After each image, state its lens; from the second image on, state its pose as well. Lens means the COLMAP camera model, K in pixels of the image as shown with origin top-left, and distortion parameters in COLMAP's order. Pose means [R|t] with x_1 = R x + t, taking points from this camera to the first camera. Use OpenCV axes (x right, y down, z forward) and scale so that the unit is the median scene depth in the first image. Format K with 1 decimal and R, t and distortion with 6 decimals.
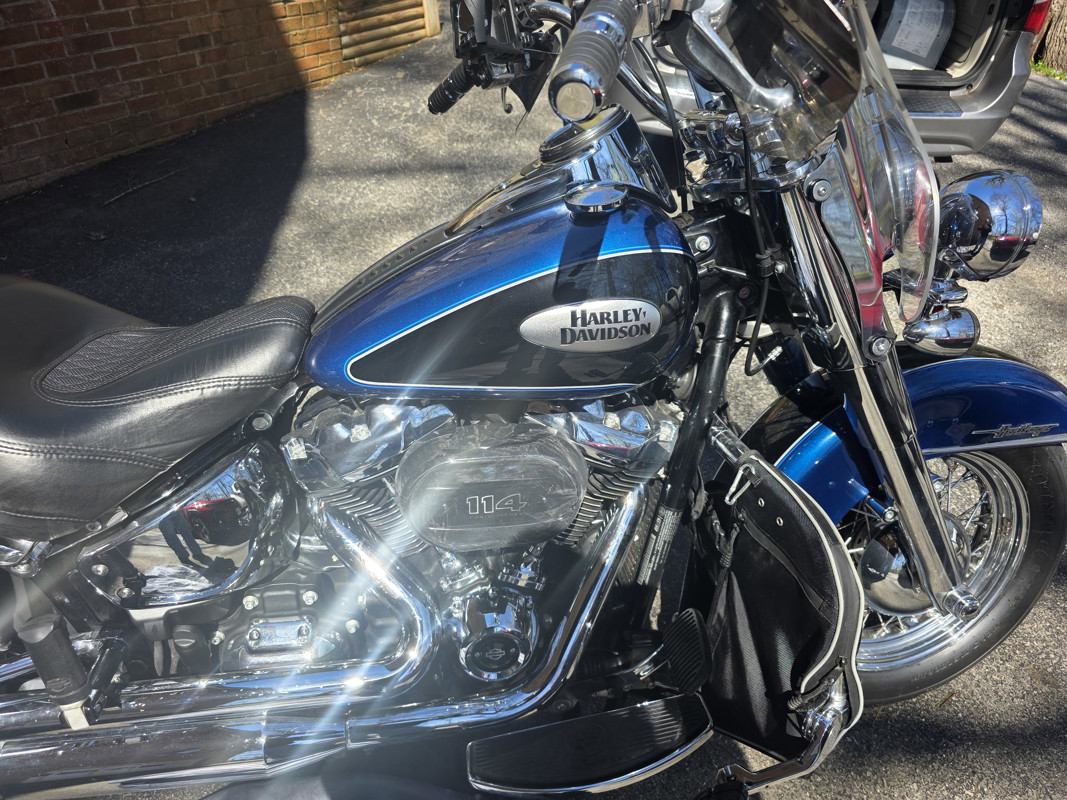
lens RADIAL K [[729.3, 0, 533.5], [0, 729.3, 400.0], [0, 0, 1]] dist [0.048318, -0.038950]
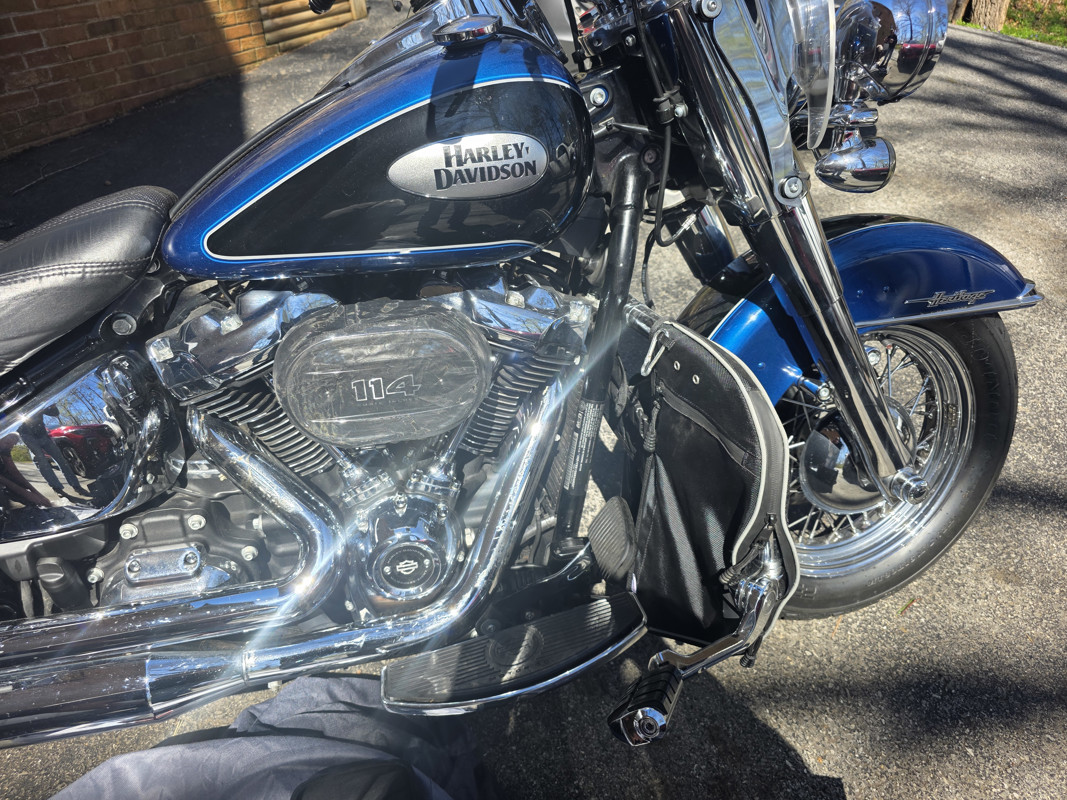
lens RADIAL K [[735.2, 0, 525.3], [0, 735.2, 388.9], [0, 0, 1]] dist [0.045025, -0.037580]
pose [[0.996931, -0.070296, 0.034449, 0.072310], [0.070878, 0.997357, -0.015986, 0.140370], [-0.033234, 0.018379, 0.999279, 0.072931]]
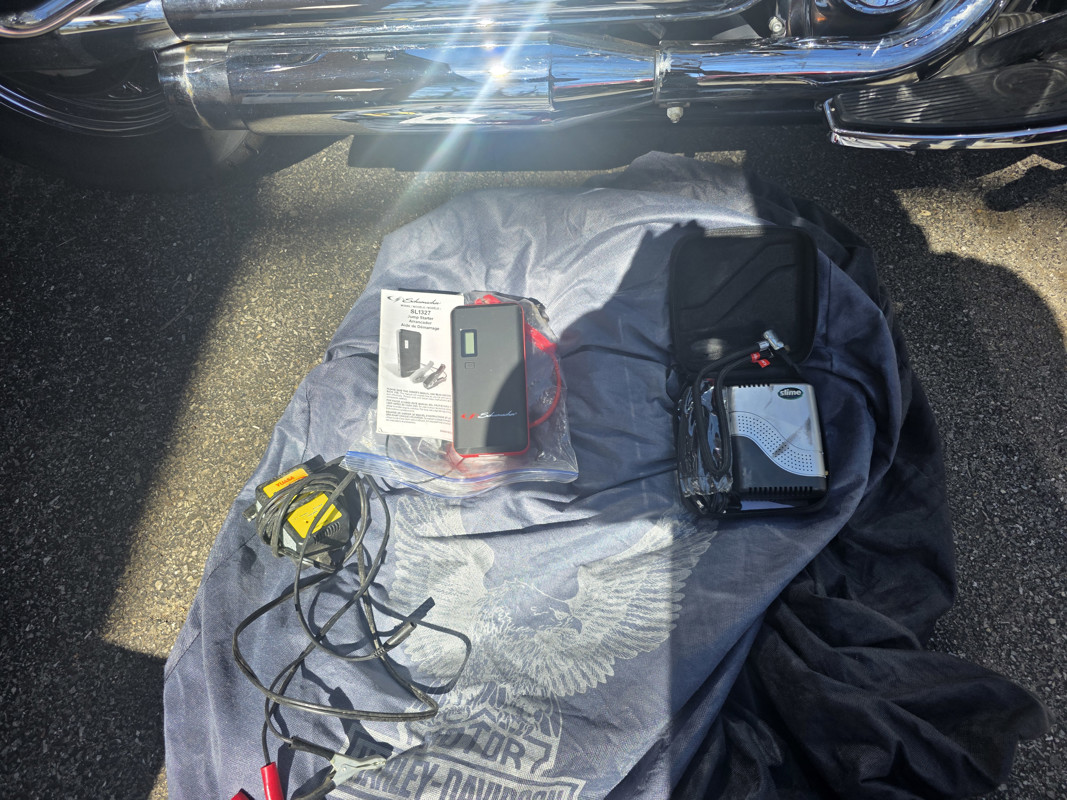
lens RADIAL K [[729.3, 0, 533.5], [0, 729.3, 400.0], [0, 0, 1]] dist [0.048318, -0.038950]
pose [[0.974456, 0.115611, -0.192533, -0.175896], [-0.015040, 0.888985, 0.457689, 0.372328], [0.224073, -0.443103, 0.868016, 0.188983]]
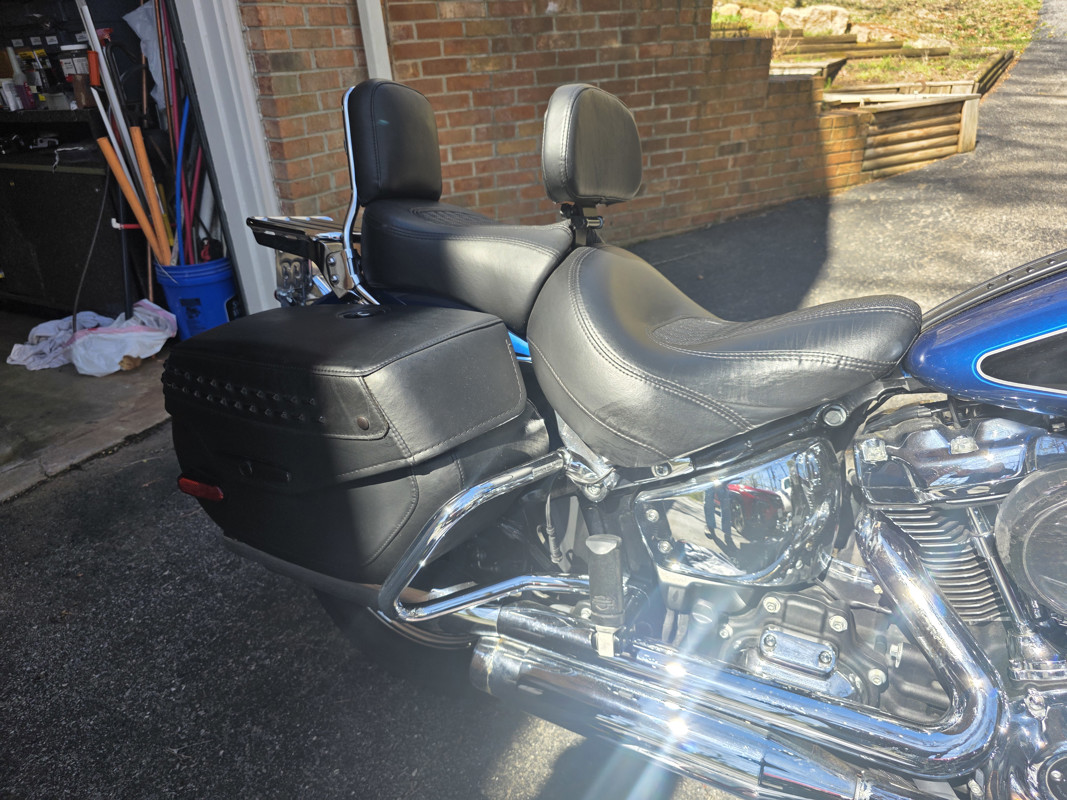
lens RADIAL K [[725.8, 0, 533.5], [0, 725.8, 400.0], [0, 0, 1]] dist [0.044750, -0.041399]
pose [[0.826726, 0.185486, -0.531148, -0.177050], [-0.267838, 0.959999, -0.081639, 0.169401], [0.494759, 0.209754, 0.843337, 0.015153]]
